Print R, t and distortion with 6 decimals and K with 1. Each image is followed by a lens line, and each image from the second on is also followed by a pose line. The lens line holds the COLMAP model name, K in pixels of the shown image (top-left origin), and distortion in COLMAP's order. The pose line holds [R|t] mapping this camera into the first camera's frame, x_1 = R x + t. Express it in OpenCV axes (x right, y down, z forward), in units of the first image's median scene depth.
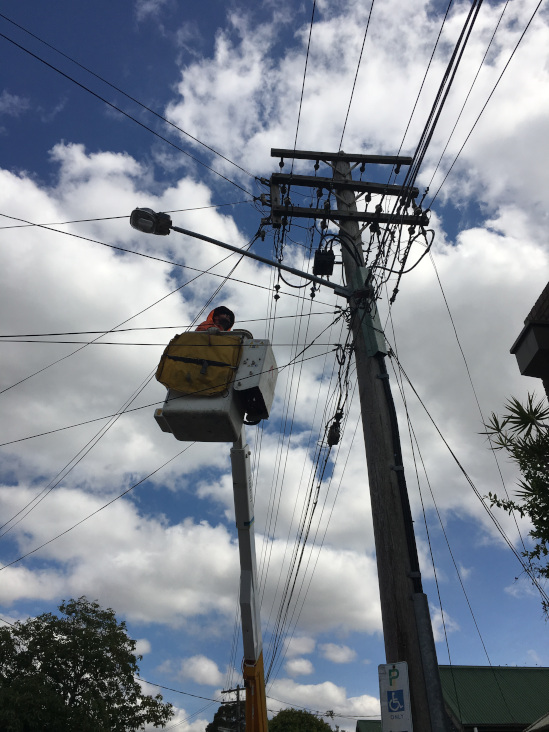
lens RADIAL K [[630.6, 0, 271.2], [0, 630.6, 377.8], [0, 0, 1]] dist [0.116801, -0.163628]
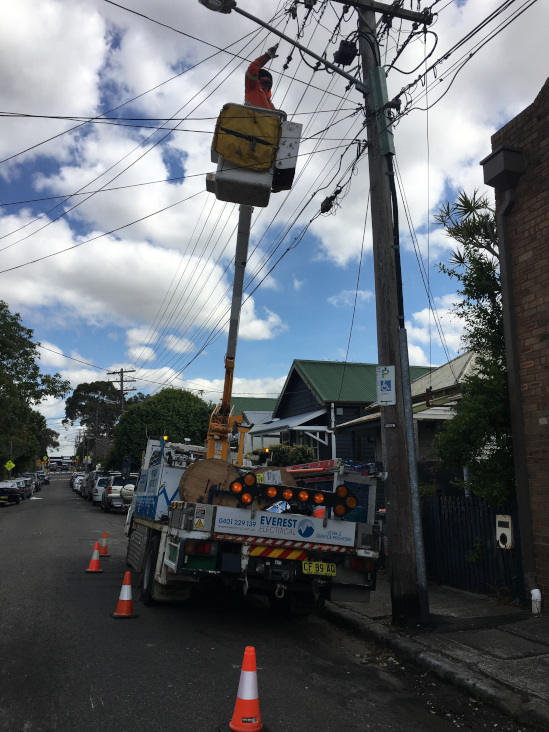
lens RADIAL K [[630.6, 0, 271.2], [0, 630.6, 377.8], [0, 0, 1]] dist [0.116801, -0.163628]
pose [[0.964688, 0.026815, 0.262027, -0.106544], [-0.139815, 0.895215, 0.423134, -0.038923], [-0.223224, -0.444828, 0.867352, -0.079710]]
